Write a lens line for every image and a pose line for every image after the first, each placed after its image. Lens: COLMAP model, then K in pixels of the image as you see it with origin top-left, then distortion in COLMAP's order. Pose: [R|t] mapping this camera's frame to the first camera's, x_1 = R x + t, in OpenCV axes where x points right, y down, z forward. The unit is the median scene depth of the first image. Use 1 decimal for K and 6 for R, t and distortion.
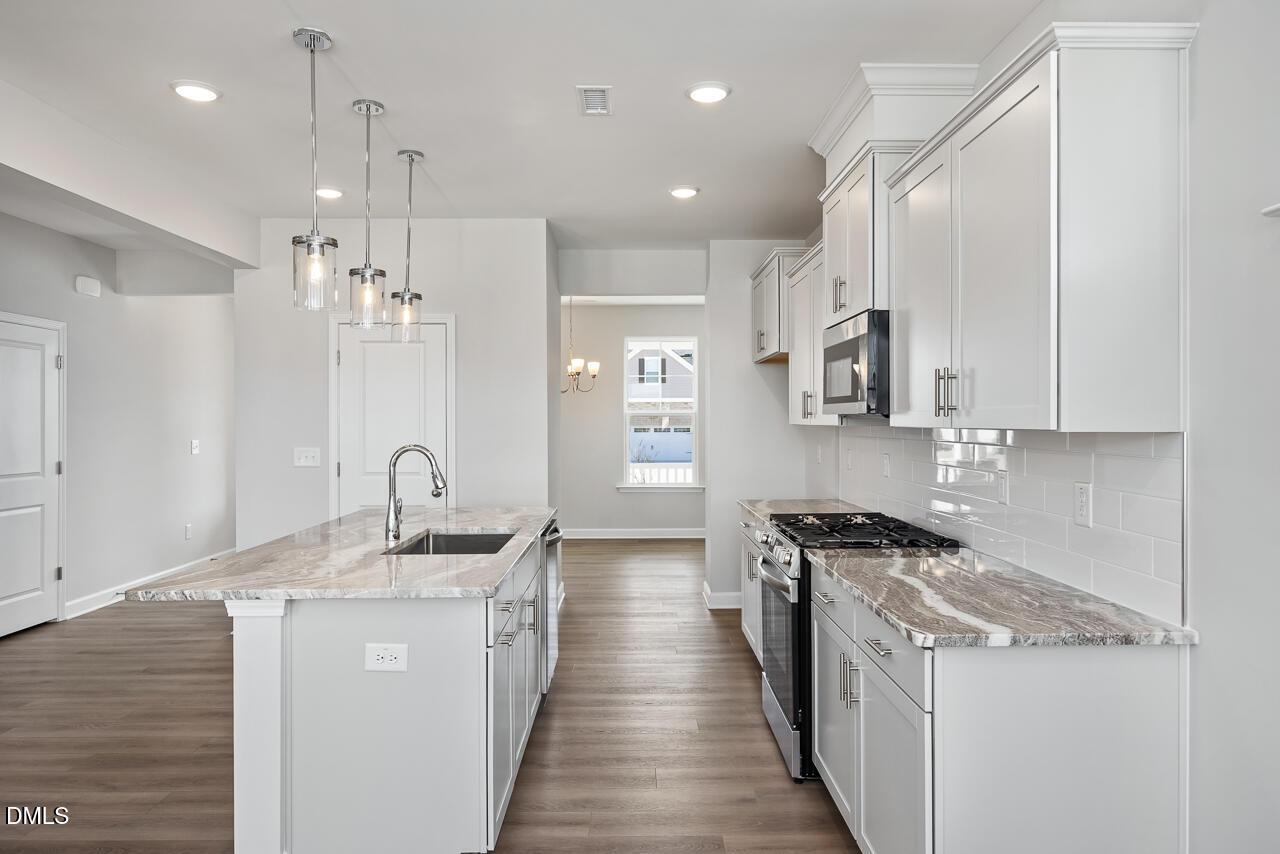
lens RADIAL K [[821.6, 0, 644.3], [0, 821.6, 421.1], [0, 0, 1]] dist [0.000194, -0.001029]
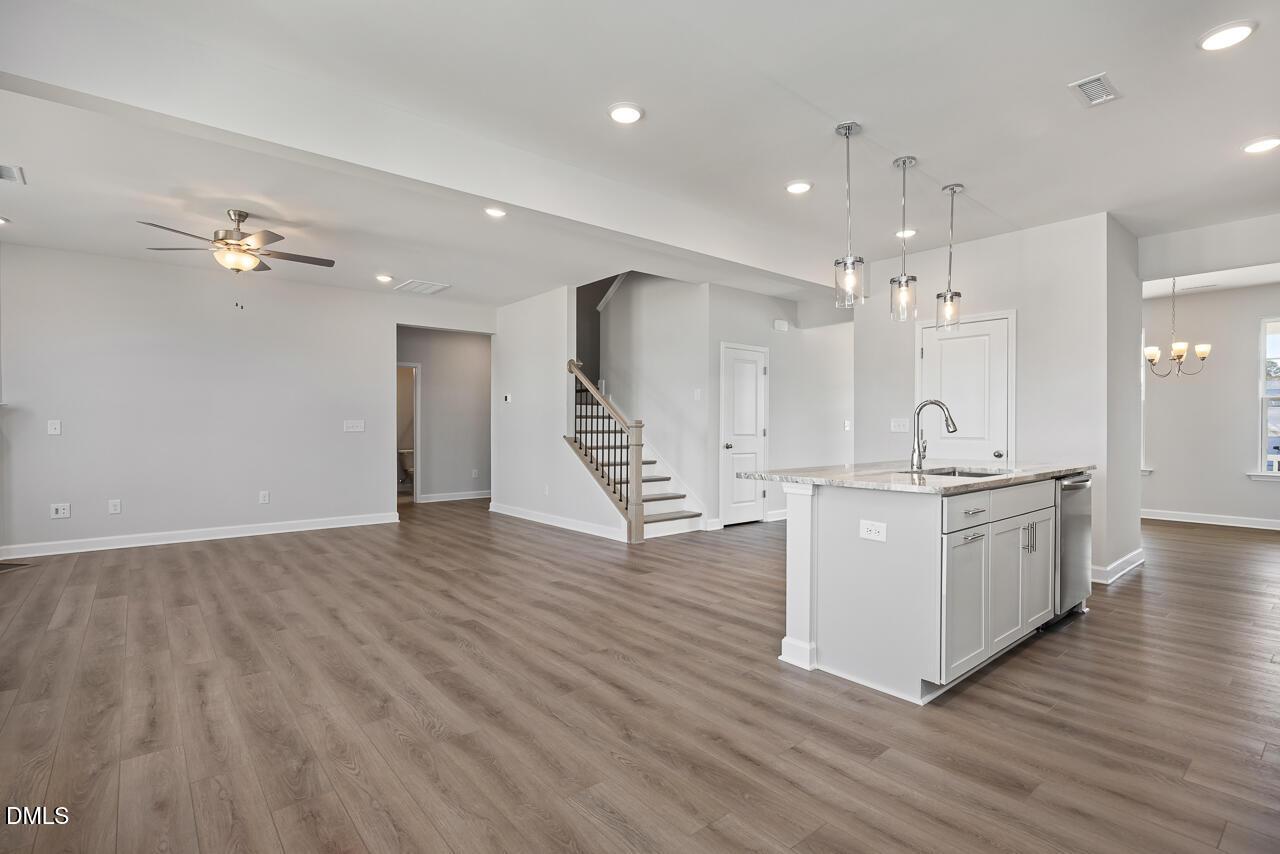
lens RADIAL K [[613.1, 0, 643.9], [0, 613.1, 431.2], [0, 0, 1]] dist [-0.011279, 0.000542]
pose [[0.632457, 0.008610, -0.774547, 0.167143], [-0.002950, 0.999958, 0.008707, 0.060689], [0.774590, -0.003222, 0.632456, -0.008188]]
